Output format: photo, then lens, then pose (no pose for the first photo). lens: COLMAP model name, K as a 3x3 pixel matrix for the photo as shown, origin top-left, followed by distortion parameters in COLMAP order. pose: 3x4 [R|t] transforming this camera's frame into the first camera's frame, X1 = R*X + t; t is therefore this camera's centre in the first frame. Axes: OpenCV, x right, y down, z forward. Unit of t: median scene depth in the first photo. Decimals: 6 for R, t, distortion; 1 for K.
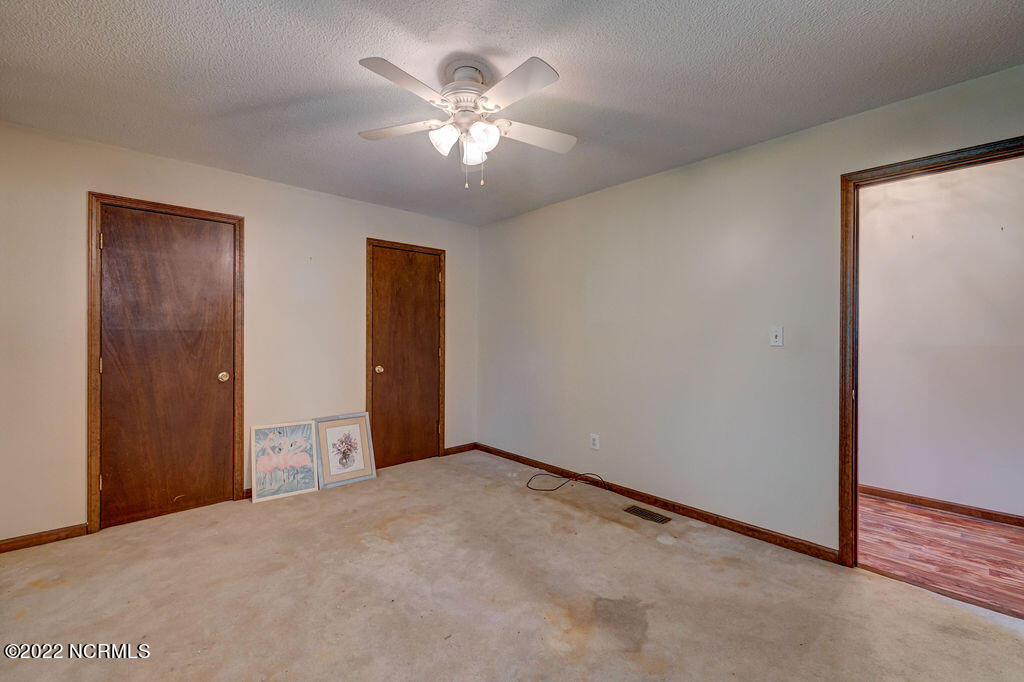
lens RADIAL K [[436.1, 0, 506.0], [0, 436.1, 337.6], [0, 0, 1]] dist [-0.008954, -0.000475]
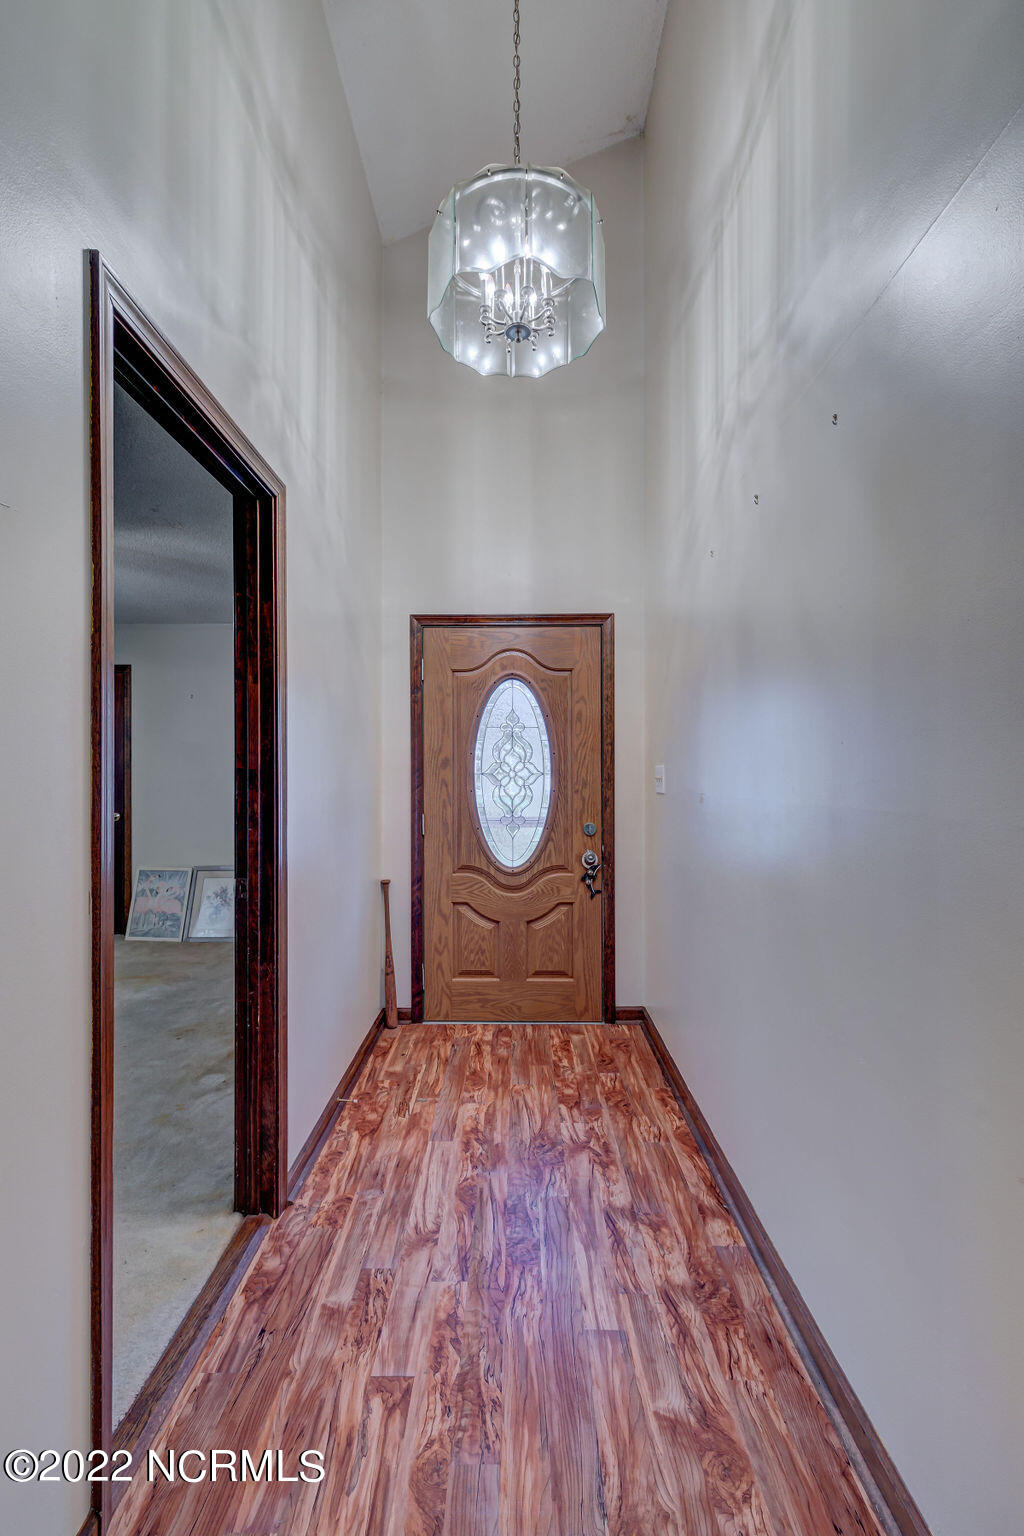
lens RADIAL K [[682.6, 0, 512.0], [0, 682.6, 768.0], [0, 0, 1]] dist [-0.001197, -0.000183]
pose [[0.724346, -0.008819, -0.689381, 1.305547], [0.002218, 0.999943, -0.010462, -0.011828], [0.689434, 0.006049, 0.724324, 0.485701]]
